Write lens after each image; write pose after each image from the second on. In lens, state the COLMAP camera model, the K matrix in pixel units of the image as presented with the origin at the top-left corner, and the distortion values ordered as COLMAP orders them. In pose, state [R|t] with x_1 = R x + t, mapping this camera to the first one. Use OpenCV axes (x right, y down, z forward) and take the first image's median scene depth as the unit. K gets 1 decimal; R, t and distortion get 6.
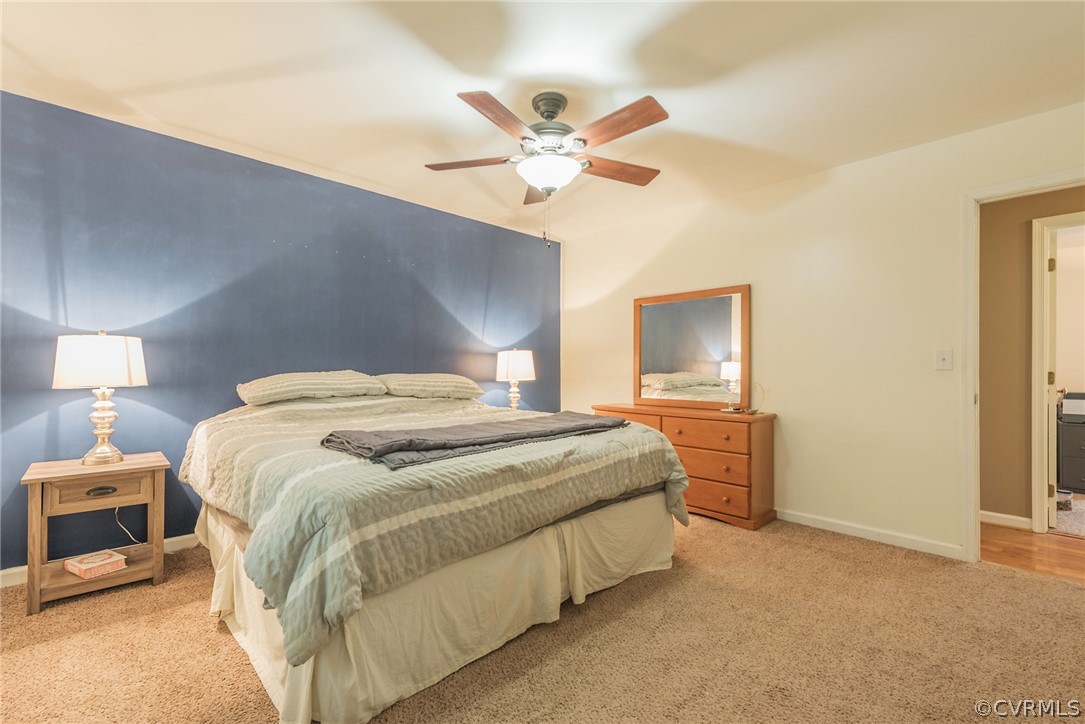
lens RADIAL K [[482.4, 0, 536.7], [0, 482.4, 368.3], [0, 0, 1]] dist [-0.013083, -0.000653]
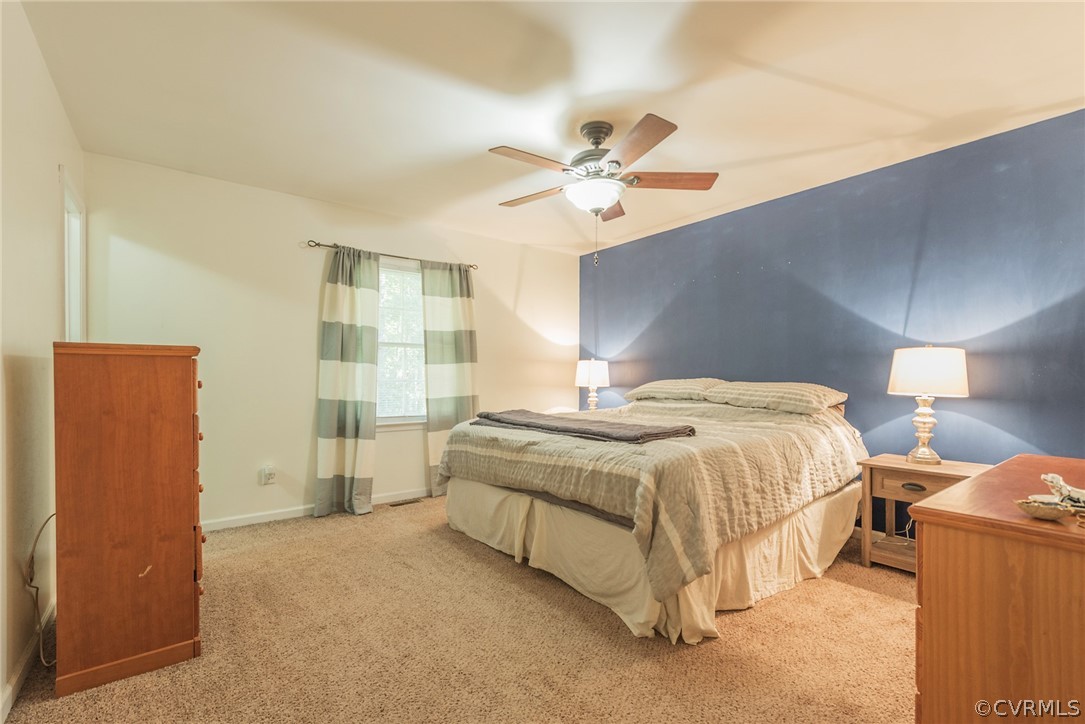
lens RADIAL K [[487.7, 0, 540.5], [0, 487.7, 382.1], [0, 0, 1]] dist [0.038589, -0.000155]
pose [[-0.118508, 0.010323, -0.992899, 0.866658], [0.000087, 0.999946, 0.010385, 0.001122], [0.992953, 0.001144, -0.118503, 0.759649]]
